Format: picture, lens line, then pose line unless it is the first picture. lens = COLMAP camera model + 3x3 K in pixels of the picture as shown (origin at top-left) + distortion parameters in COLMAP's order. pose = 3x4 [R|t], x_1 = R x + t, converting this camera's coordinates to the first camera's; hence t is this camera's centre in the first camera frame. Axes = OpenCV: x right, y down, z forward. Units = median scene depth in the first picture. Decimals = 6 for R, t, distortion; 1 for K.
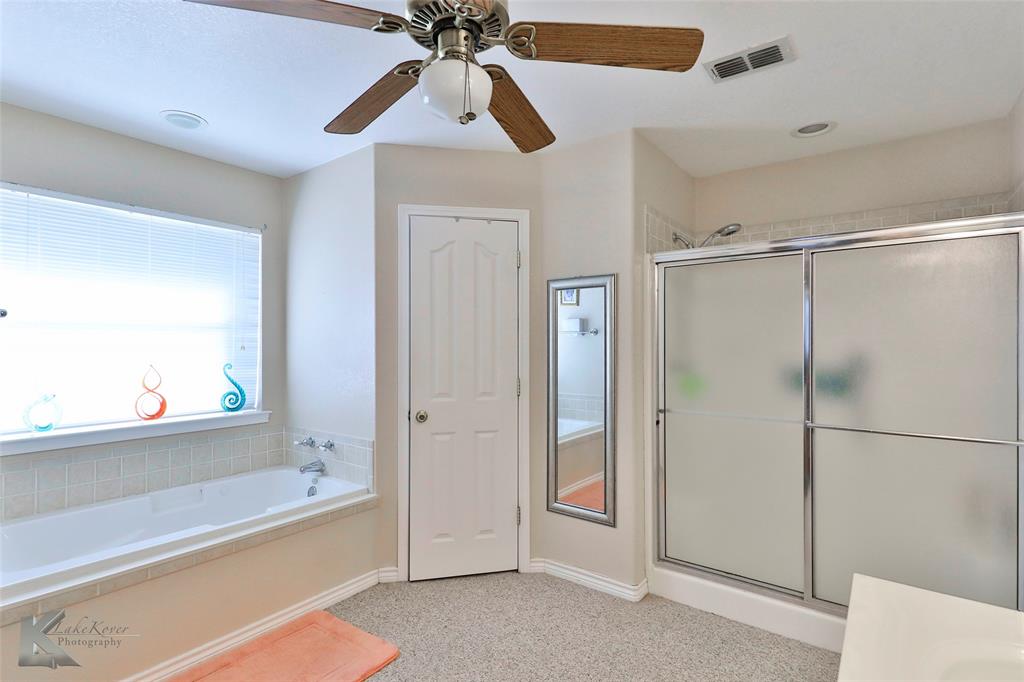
lens RADIAL K [[491.5, 0, 515.2], [0, 491.5, 341.9], [0, 0, 1]] dist [0.015891, -0.003450]
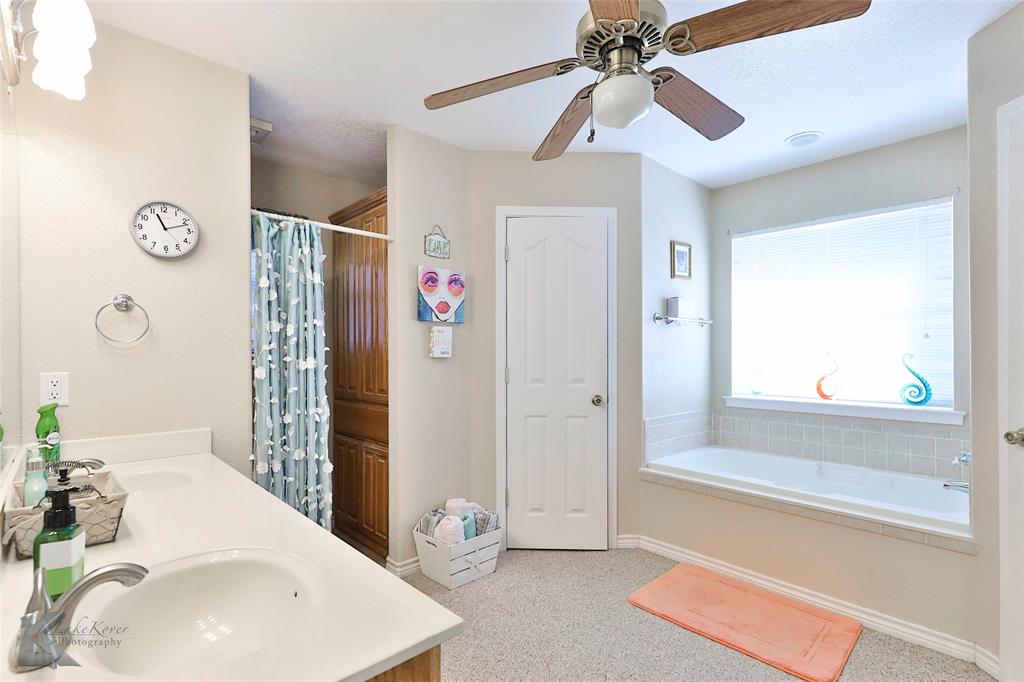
lens RADIAL K [[491.5, 0, 515.0], [0, 491.5, 347.6], [0, 0, 1]] dist [0.015891, -0.003450]
pose [[-0.165264, -0.015245, -0.986132, 0.466161], [0.001151, 0.999877, -0.015650, 0.047179], [0.986249, -0.003721, -0.165226, 0.421900]]
